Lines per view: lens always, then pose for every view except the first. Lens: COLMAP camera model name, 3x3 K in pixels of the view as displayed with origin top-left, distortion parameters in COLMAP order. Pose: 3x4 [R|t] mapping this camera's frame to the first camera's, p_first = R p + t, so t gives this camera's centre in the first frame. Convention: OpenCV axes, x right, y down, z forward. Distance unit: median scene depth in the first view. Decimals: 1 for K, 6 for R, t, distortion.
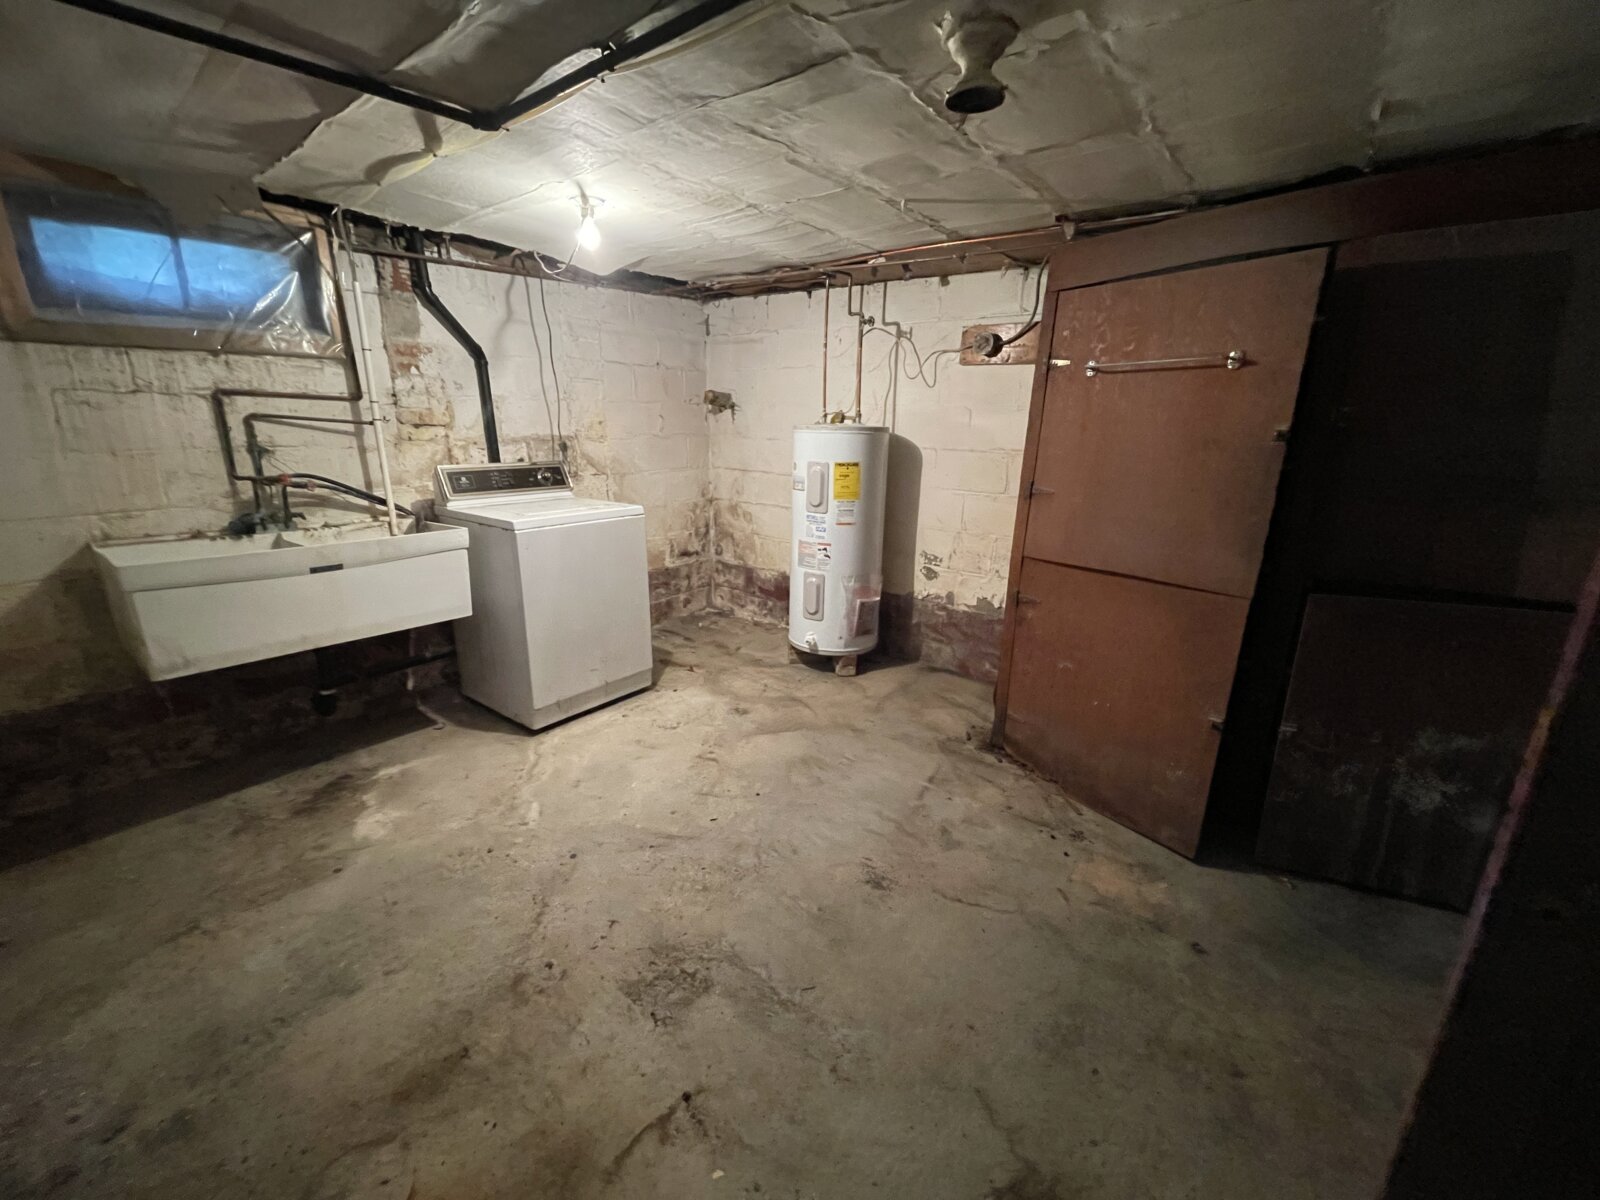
lens RADIAL K [[650.8, 0, 797.2], [0, 650.8, 601.4], [0, 0, 1]] dist [-0.002407, 0.000007]
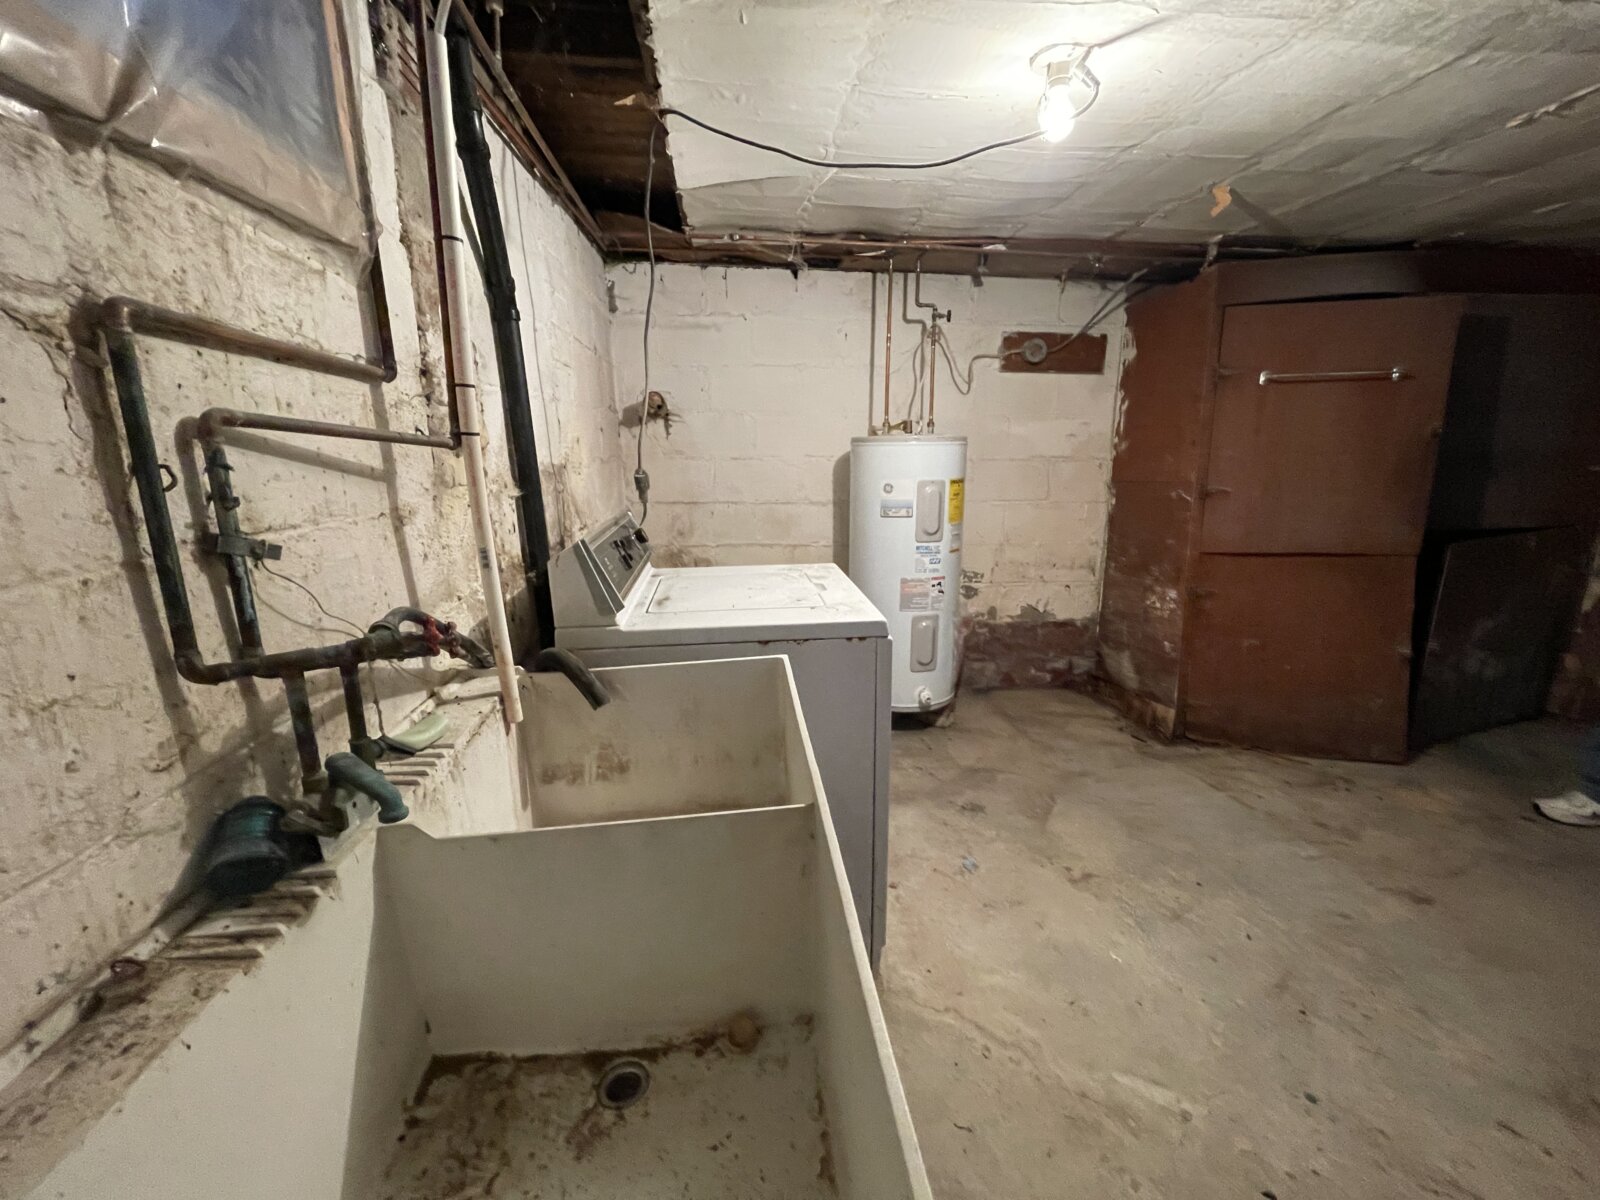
lens RADIAL K [[650.8, 0, 796.9], [0, 650.8, 601.7], [0, 0, 1]] dist [-0.002407, 0.000007]
pose [[0.718593, -0.186274, 0.670019, -0.678166], [0.204477, 0.977465, 0.052448, -0.144977], [-0.664690, 0.099315, 0.740489, 0.528374]]
